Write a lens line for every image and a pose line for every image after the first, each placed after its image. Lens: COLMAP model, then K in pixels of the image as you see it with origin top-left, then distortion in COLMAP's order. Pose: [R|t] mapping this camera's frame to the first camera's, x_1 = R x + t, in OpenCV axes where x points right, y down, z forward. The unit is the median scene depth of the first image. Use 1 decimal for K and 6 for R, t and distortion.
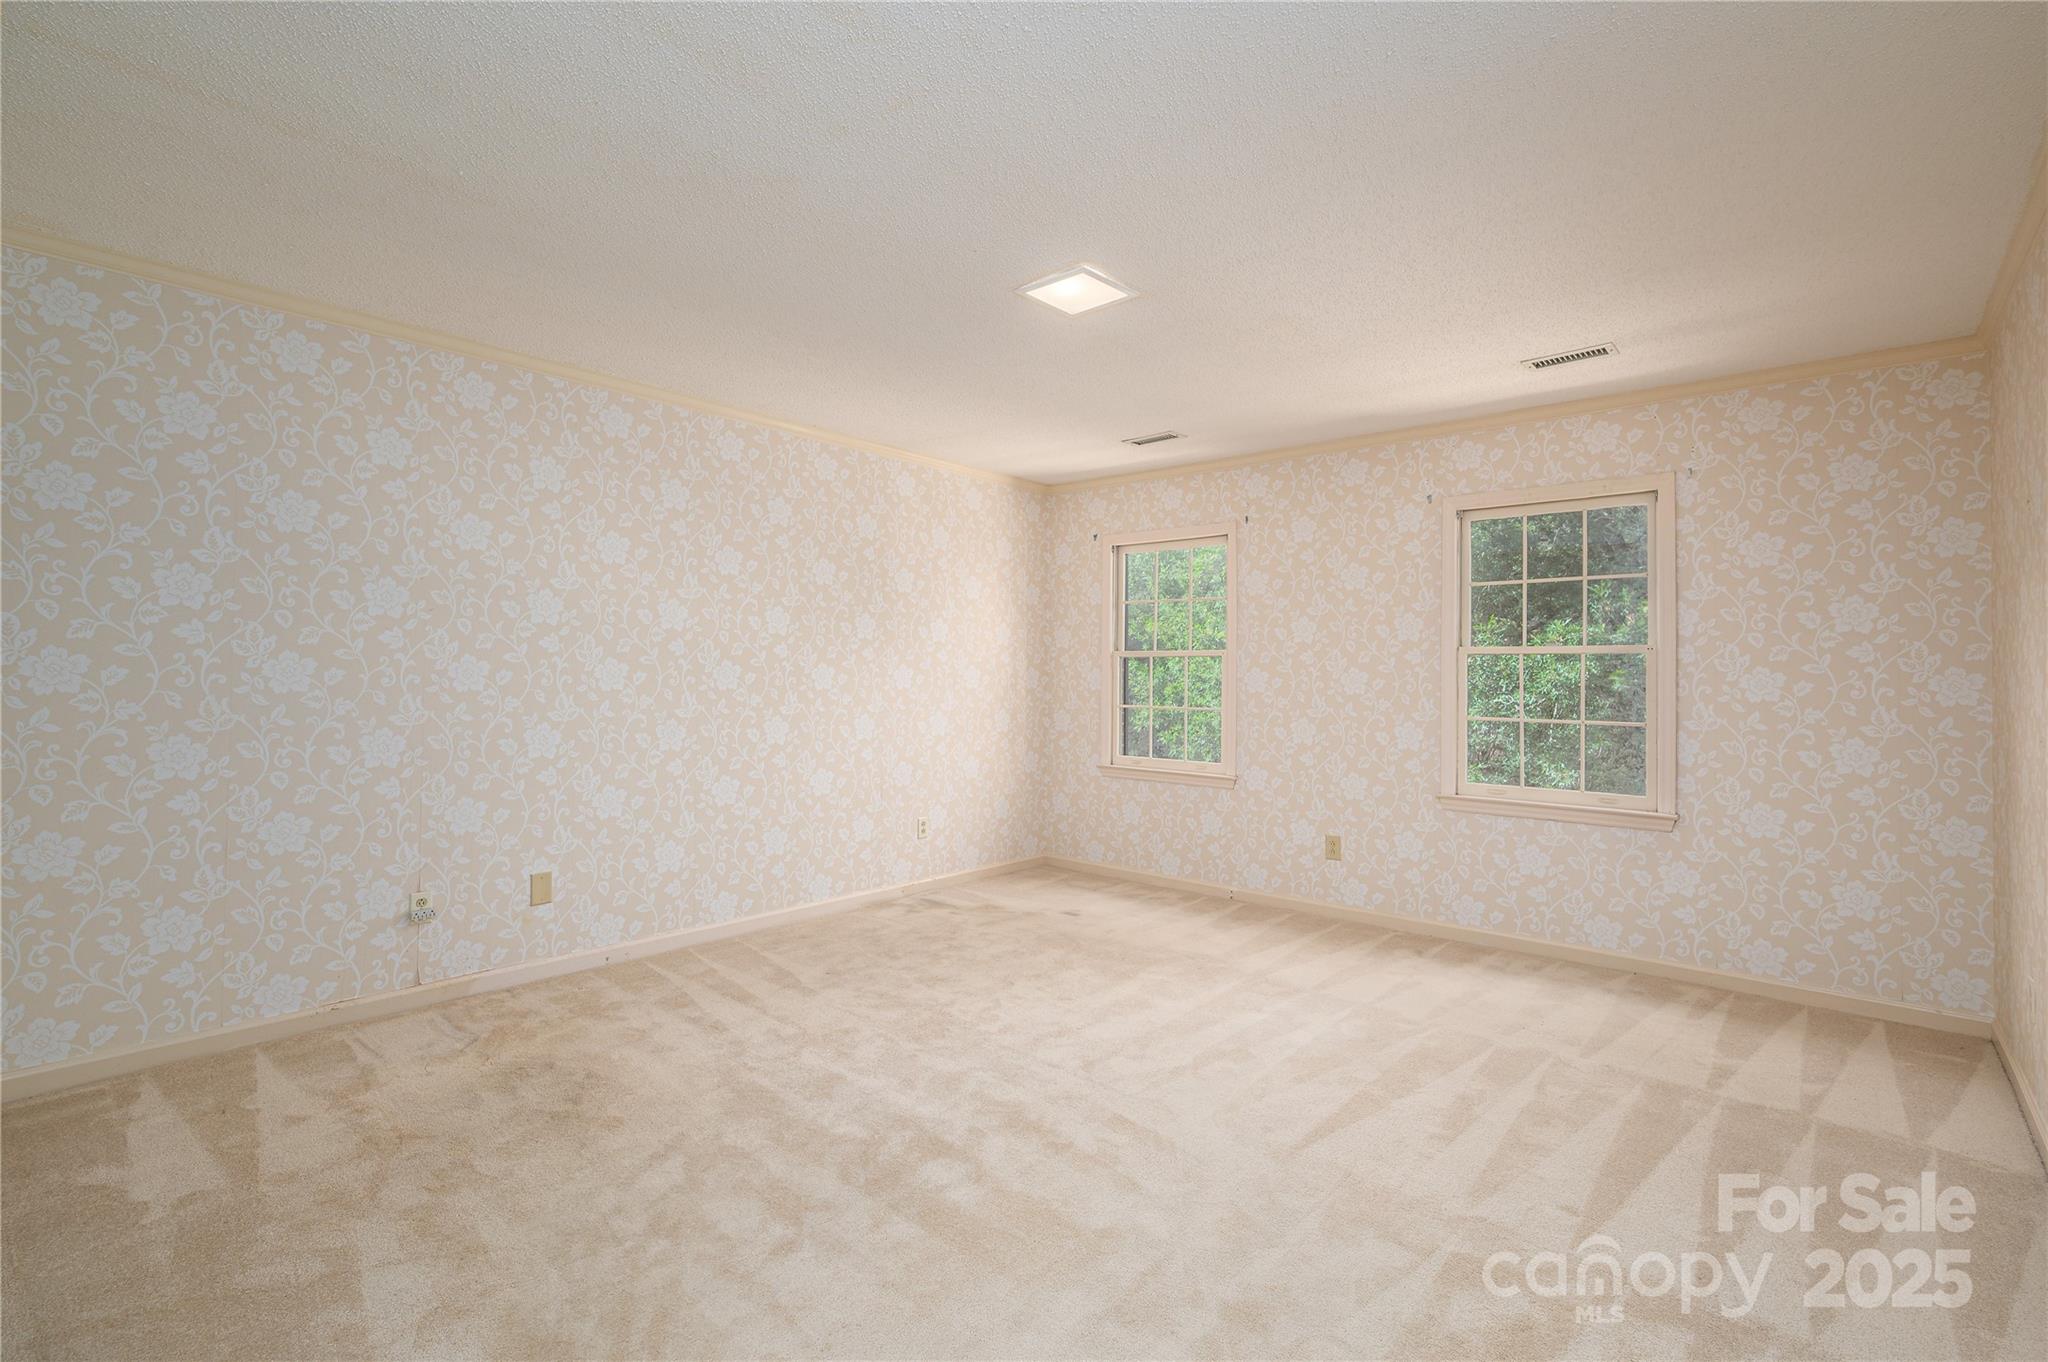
lens RADIAL K [[932.0, 0, 1016.3], [0, 932.0, 670.2], [0, 0, 1]] dist [0.000318, -0.000114]
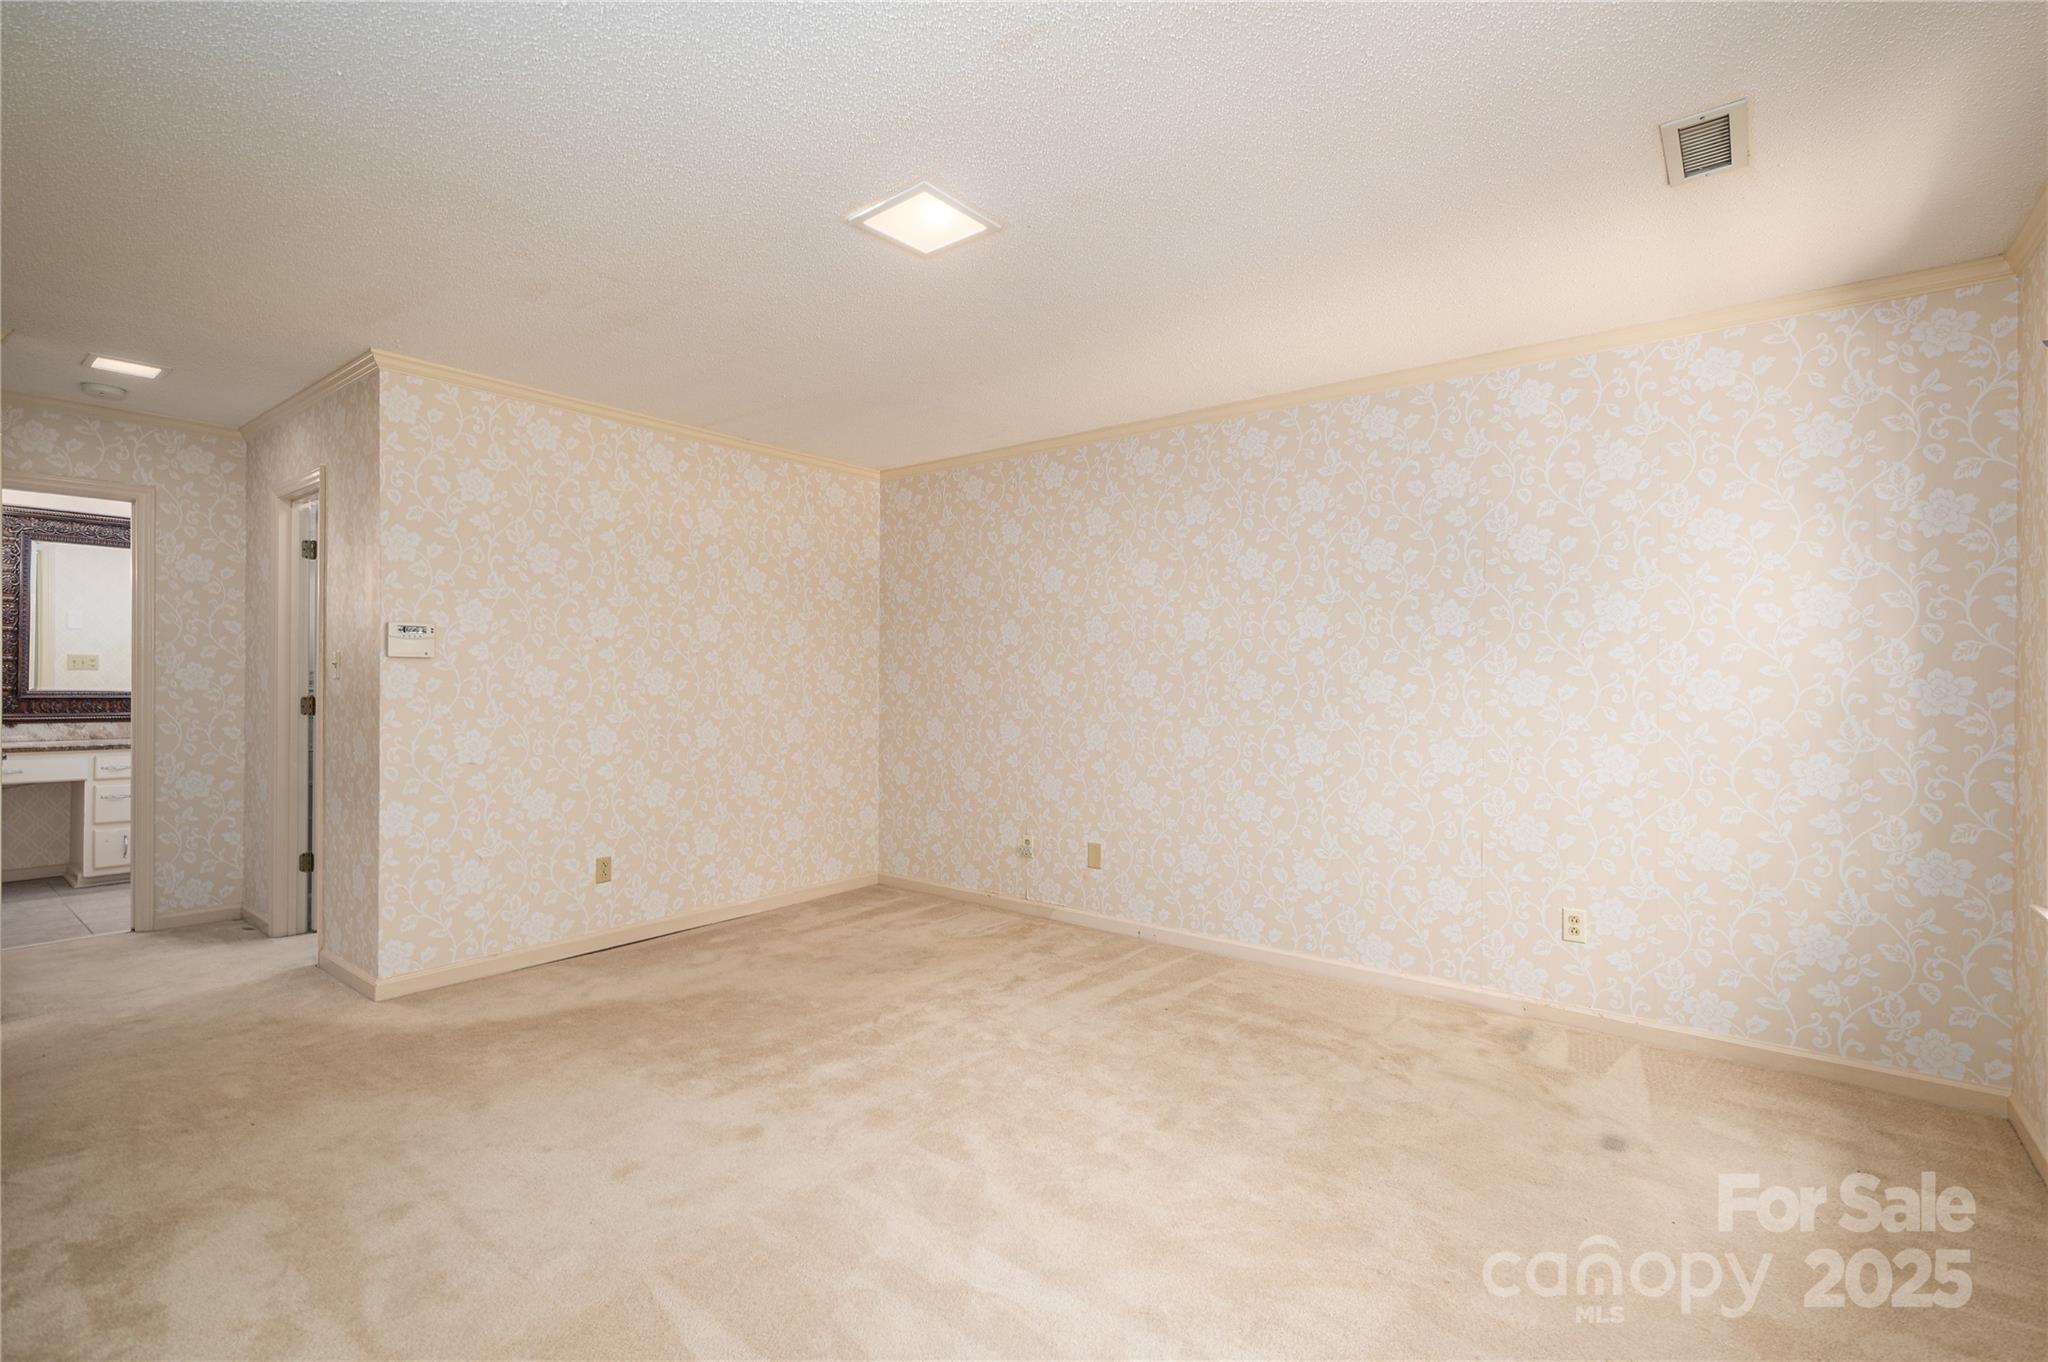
lens RADIAL K [[932.0, 0, 1017.8], [0, 932.0, 685.6], [0, 0, 1]] dist [0.000318, -0.000114]
pose [[0.052510, -0.004708, -0.998609, 0.607531], [-0.001422, 0.999988, -0.004790, 0.010664], [0.998619, 0.001672, 0.052503, 0.692645]]
